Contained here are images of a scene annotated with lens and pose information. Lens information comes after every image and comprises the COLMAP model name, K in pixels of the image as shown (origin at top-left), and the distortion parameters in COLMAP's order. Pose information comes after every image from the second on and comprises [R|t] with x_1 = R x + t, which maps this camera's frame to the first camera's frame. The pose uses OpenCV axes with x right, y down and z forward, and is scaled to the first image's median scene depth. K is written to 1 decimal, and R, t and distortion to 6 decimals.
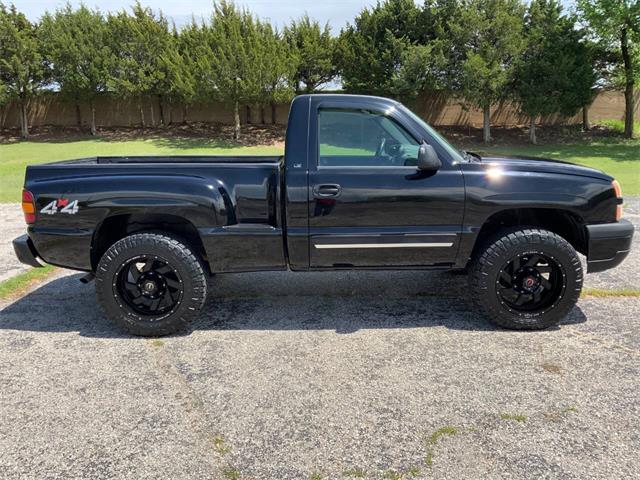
lens RADIAL K [[529.5, 0, 320.0], [0, 529.5, 240.0], [0, 0, 1]] dist [0.071506, -0.130325]
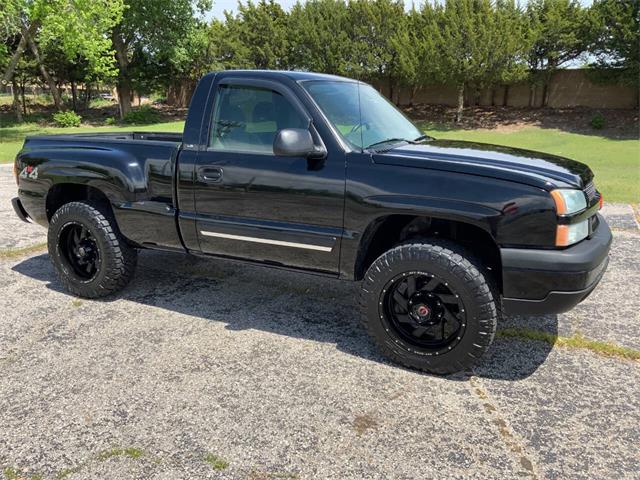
lens RADIAL K [[529.5, 0, 320.0], [0, 529.5, 240.0], [0, 0, 1]] dist [0.071506, -0.130325]
pose [[0.885883, 0.124827, -0.446798, 0.087761], [-0.110752, 0.992177, 0.057602, -0.007685], [0.450494, -0.001545, 0.892778, 0.035884]]
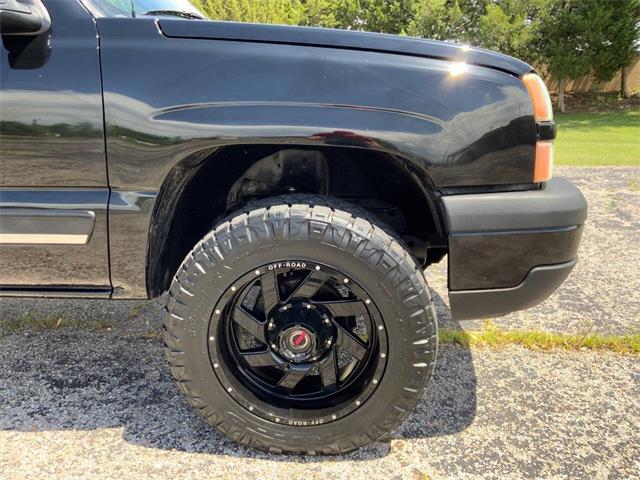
lens RADIAL K [[529.5, 0, 320.0], [0, 529.5, 240.0], [0, 0, 1]] dist [0.071506, -0.130325]
pose [[0.997904, 0.025072, -0.059661, 0.063509], [-0.022277, 0.998643, 0.047066, -0.001854], [0.060761, -0.045638, 0.997108, 0.091692]]
